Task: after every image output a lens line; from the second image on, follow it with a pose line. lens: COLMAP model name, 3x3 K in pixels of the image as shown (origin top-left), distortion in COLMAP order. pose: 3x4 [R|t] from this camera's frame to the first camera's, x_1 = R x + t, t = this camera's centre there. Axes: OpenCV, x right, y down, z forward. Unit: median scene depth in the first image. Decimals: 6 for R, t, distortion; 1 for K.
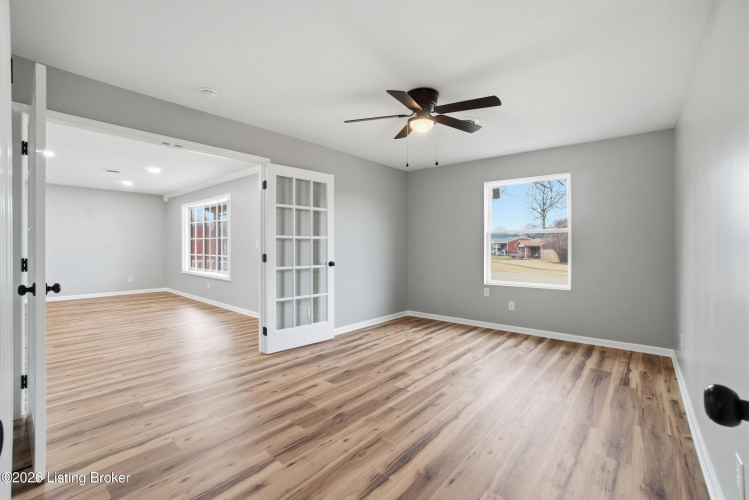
lens RADIAL K [[324.1, 0, 370.2], [0, 324.1, 249.5], [0, 0, 1]] dist [-0.028827, 0.000786]
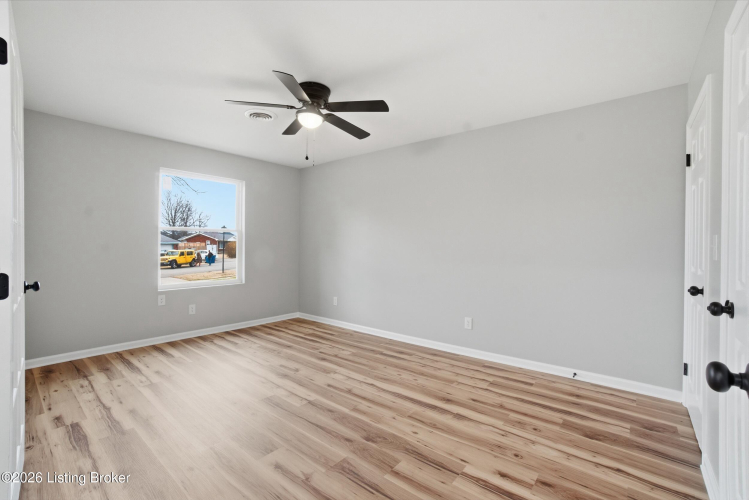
lens RADIAL K [[324.1, 0, 370.0], [0, 324.1, 250.6], [0, 0, 1]] dist [-0.028827, 0.000786]
pose [[-0.014205, -0.009228, 0.999857, -0.910619], [-0.003135, 0.999953, 0.009185, -0.005563], [-0.999894, -0.003004, -0.014233, 0.953149]]
